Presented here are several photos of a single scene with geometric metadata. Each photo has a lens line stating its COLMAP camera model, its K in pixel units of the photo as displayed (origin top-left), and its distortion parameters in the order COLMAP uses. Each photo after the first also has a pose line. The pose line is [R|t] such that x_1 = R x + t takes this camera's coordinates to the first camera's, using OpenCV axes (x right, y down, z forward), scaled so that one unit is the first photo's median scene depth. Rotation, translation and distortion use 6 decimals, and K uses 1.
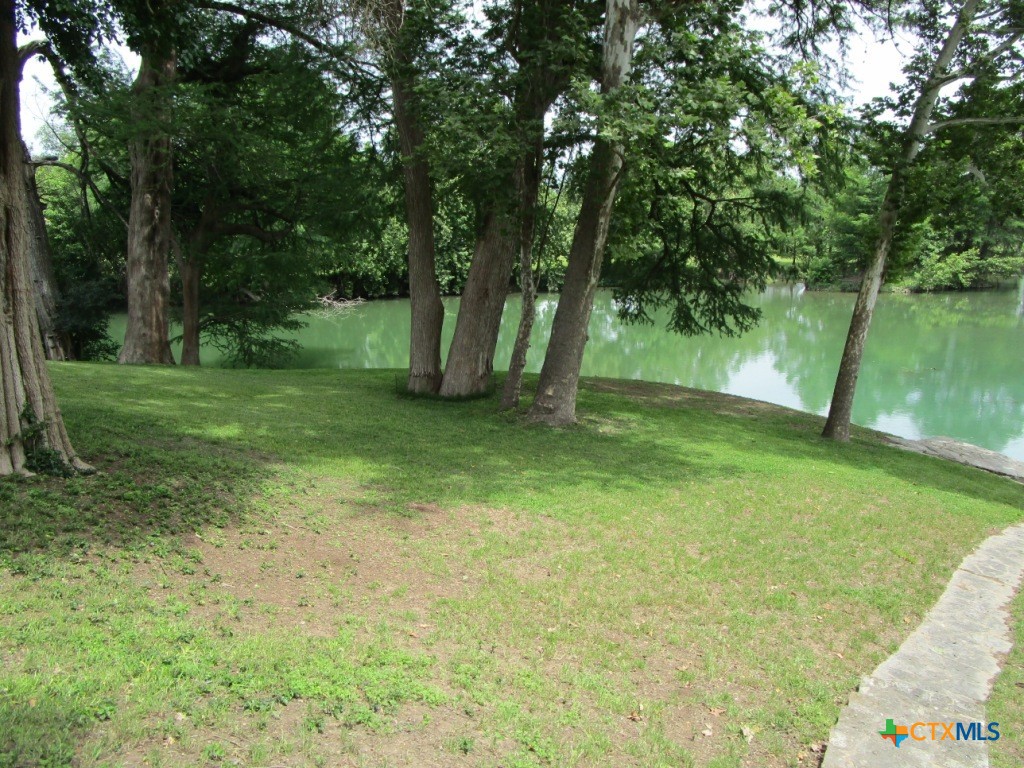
lens RADIAL K [[728.0, 0, 514.1], [0, 728.0, 381.4], [0, 0, 1]] dist [-0.025059, 0.008856]
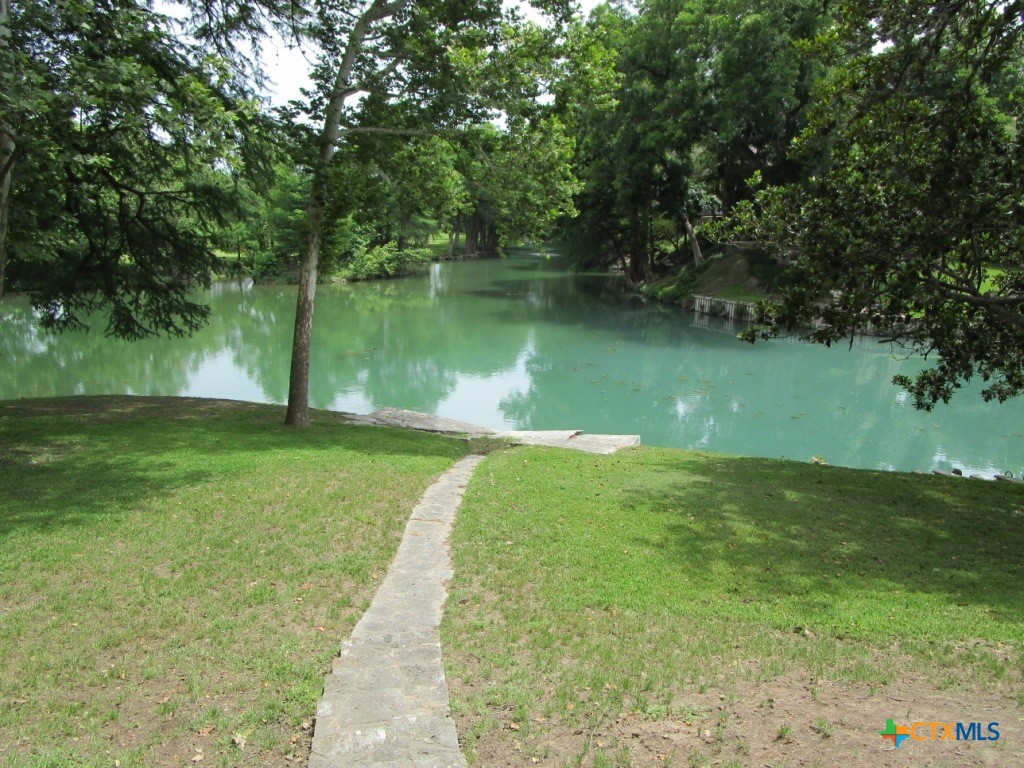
lens RADIAL K [[728.0, 0, 510.3], [0, 728.0, 380.9], [0, 0, 1]] dist [-0.025059, 0.008856]
pose [[0.754420, -0.127298, 0.643930, 0.008000], [0.123296, 0.991035, 0.051464, -0.000092], [-0.644709, 0.040569, 0.763351, -0.000643]]
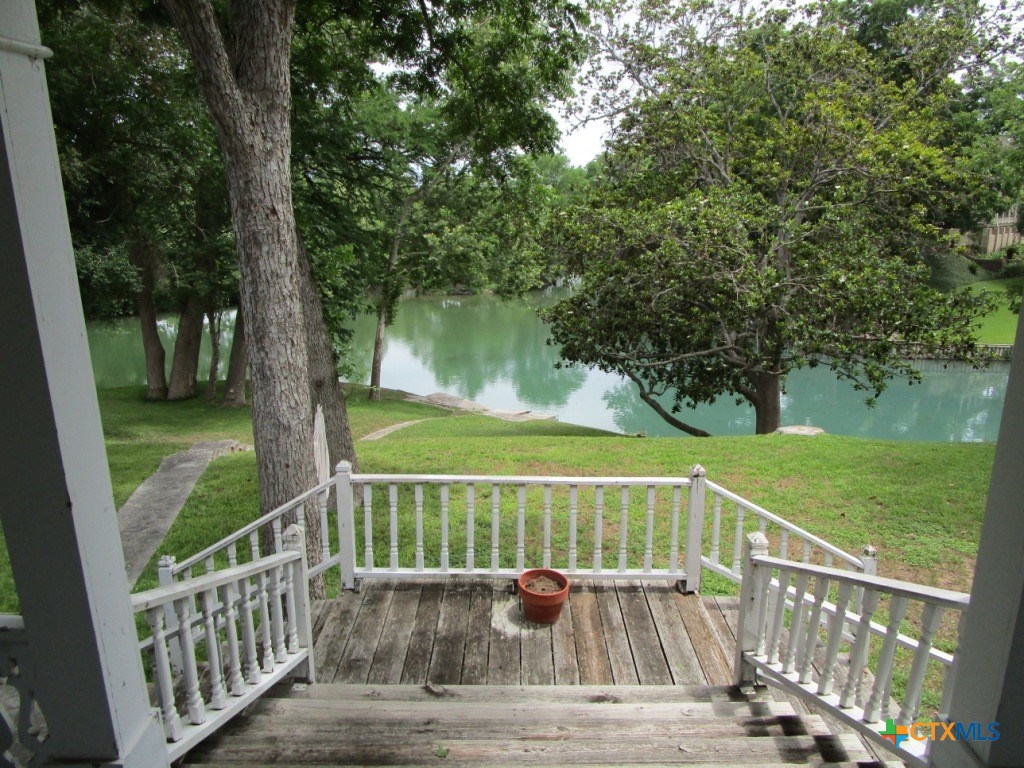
lens RADIAL K [[728.0, 0, 514.5], [0, 728.0, 383.4], [0, 0, 1]] dist [-0.025059, 0.008856]
pose [[0.902165, -0.101146, 0.419366, -0.077110], [0.092804, 0.994868, 0.040306, -0.012135], [-0.421291, 0.002556, 0.906922, -1.053636]]
